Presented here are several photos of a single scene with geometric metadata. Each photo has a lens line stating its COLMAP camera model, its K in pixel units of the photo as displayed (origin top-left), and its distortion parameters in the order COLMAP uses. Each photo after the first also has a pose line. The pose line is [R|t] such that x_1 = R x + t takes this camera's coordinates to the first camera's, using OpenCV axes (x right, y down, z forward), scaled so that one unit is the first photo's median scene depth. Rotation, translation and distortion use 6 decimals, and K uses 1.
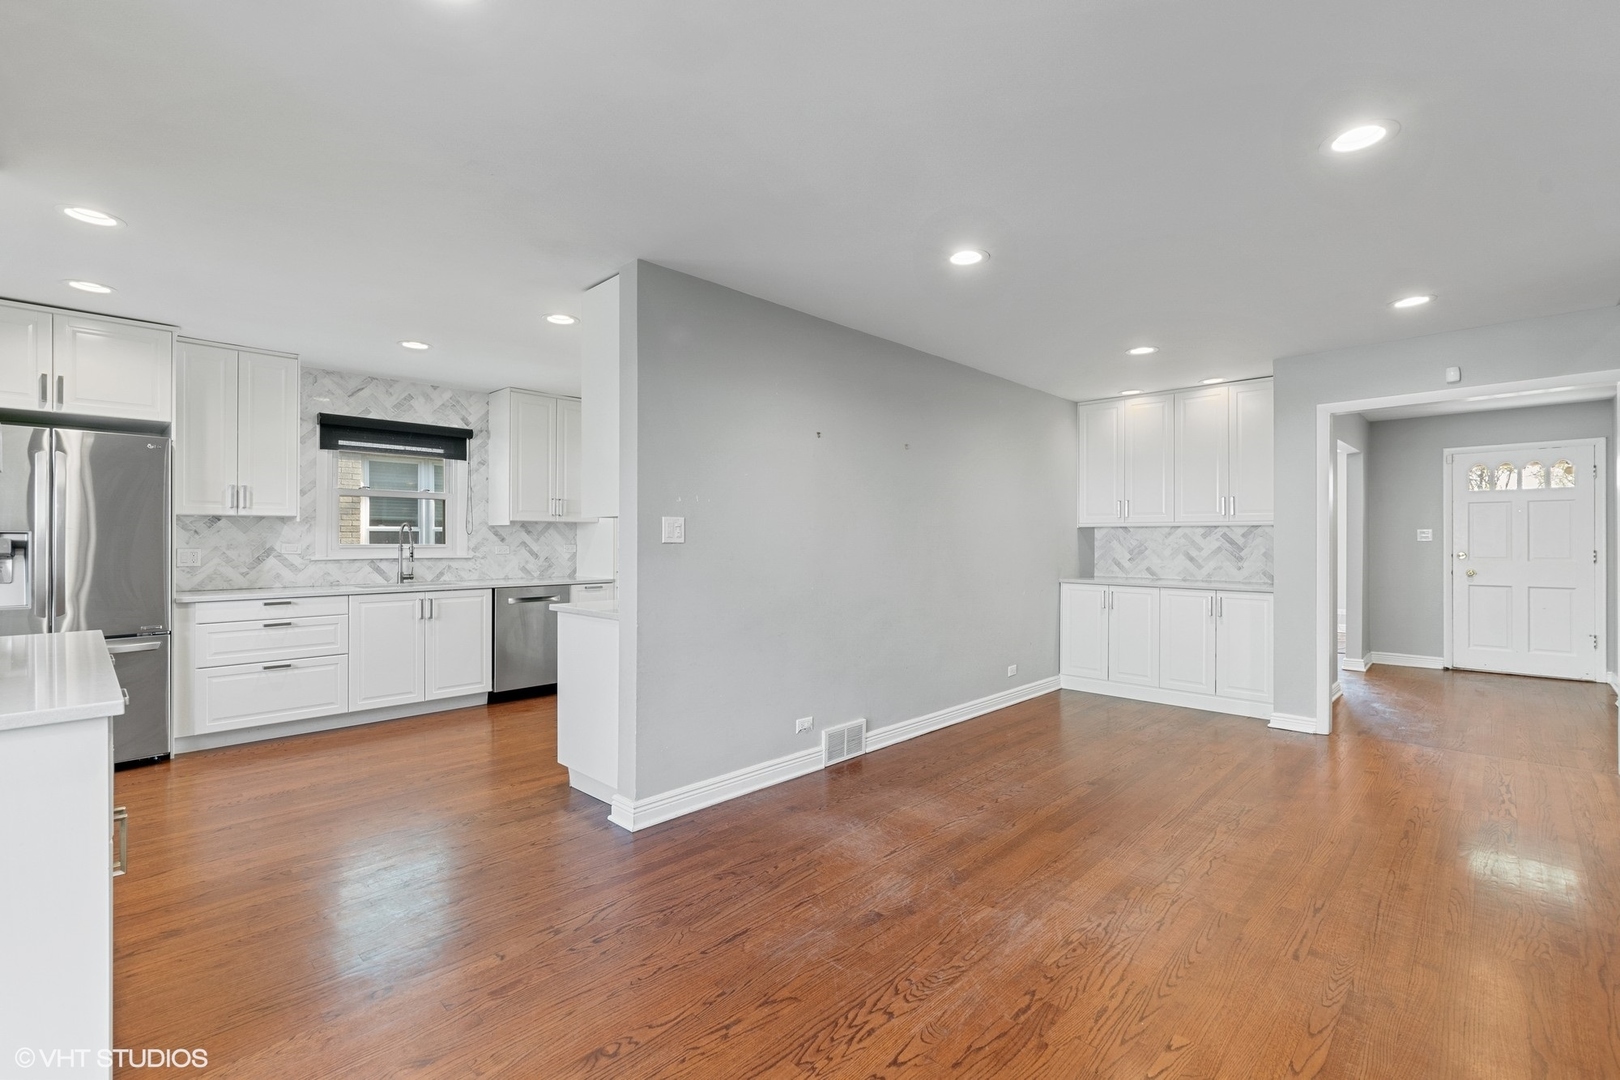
lens RADIAL K [[719.3, 0, 807.9], [0, 719.3, 537.9], [0, 0, 1]] dist [-0.003460, 0.000073]
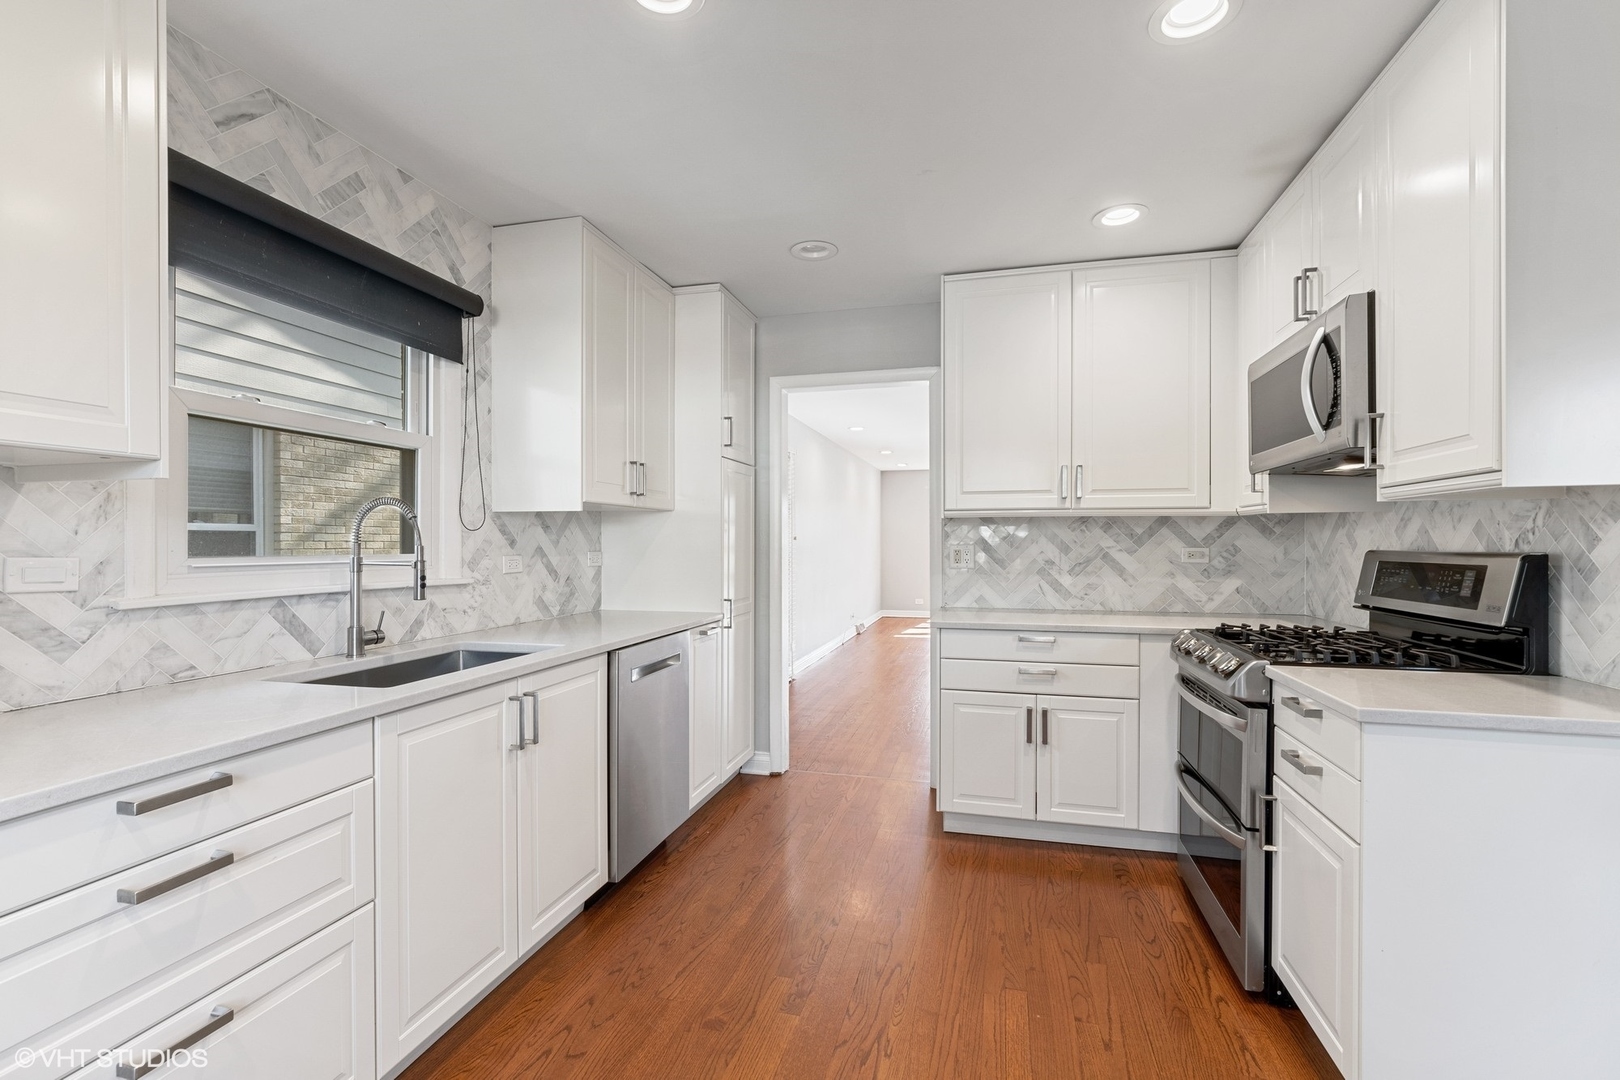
lens RADIAL K [[719.3, 0, 806.2], [0, 719.3, 546.7], [0, 0, 1]] dist [-0.003460, 0.000073]
pose [[0.868736, -0.005867, 0.495240, -0.549221], [0.001640, 0.999958, 0.008969, 0.001295], [-0.495272, -0.006979, 0.868710, 0.547451]]
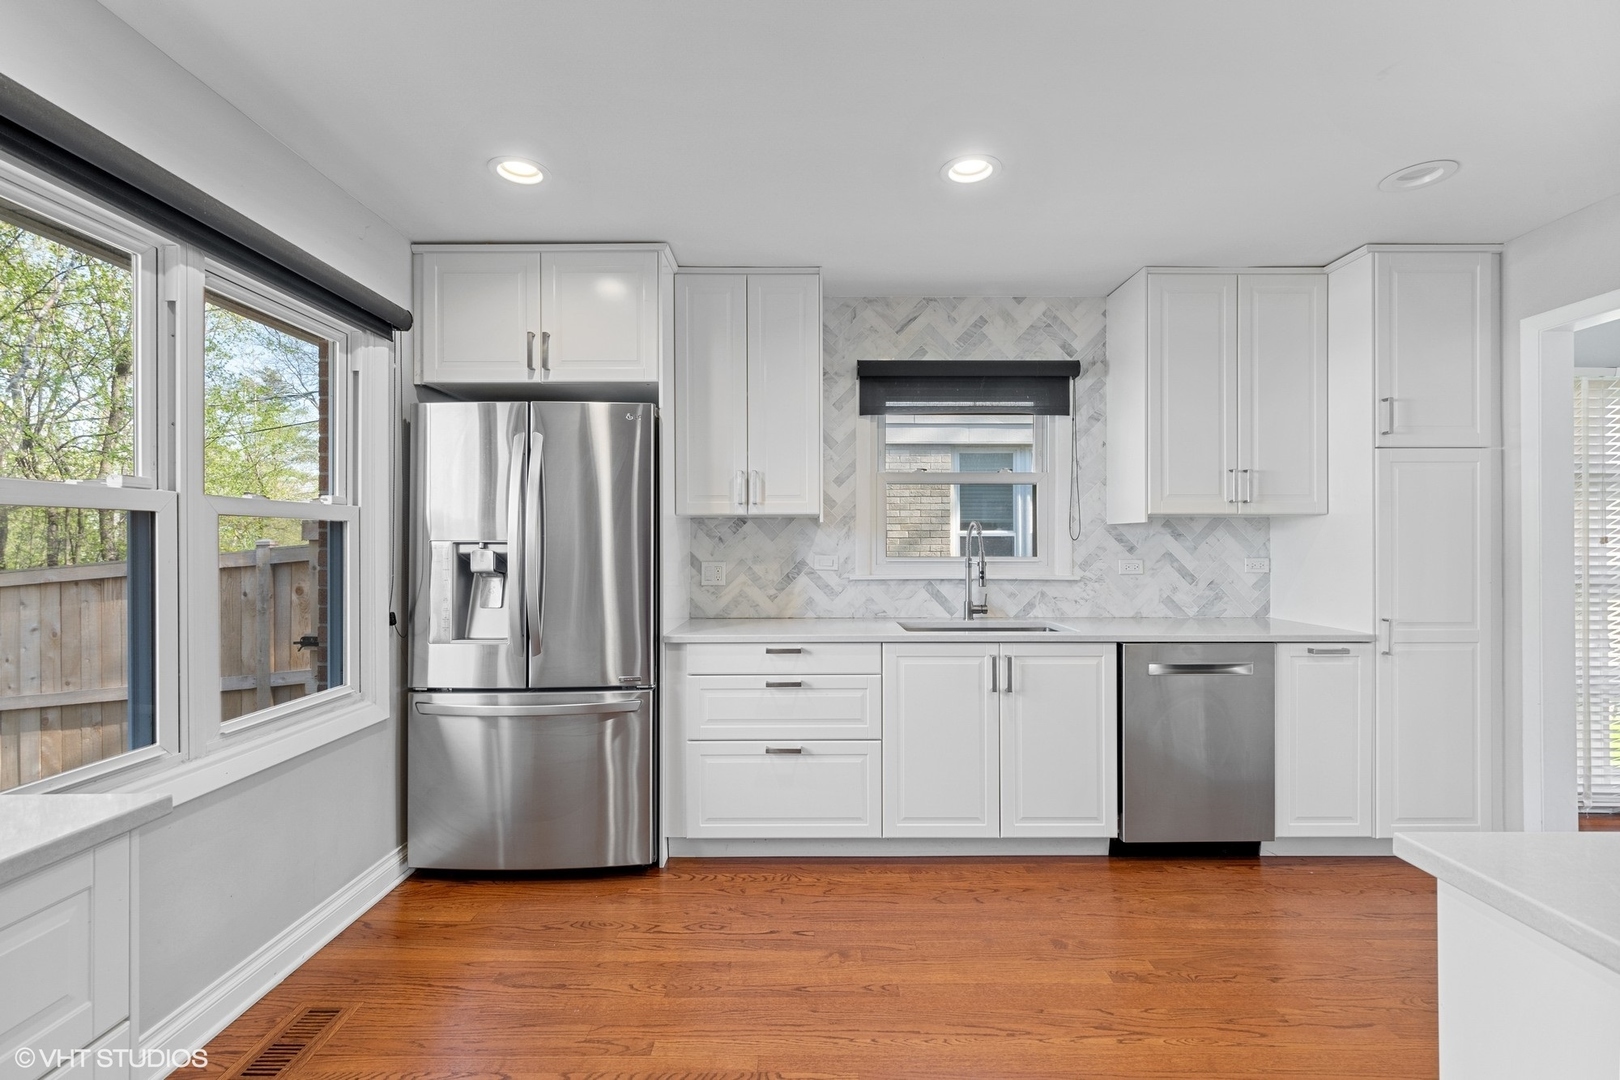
lens RADIAL K [[719.3, 0, 806.6], [0, 719.3, 541.7], [0, 0, 1]] dist [-0.003460, 0.000073]
pose [[0.699725, -0.003807, -0.714402, -0.220018], [0.003820, 0.999991, -0.001587, -0.003914], [0.714402, -0.001619, 0.699734, 0.464433]]
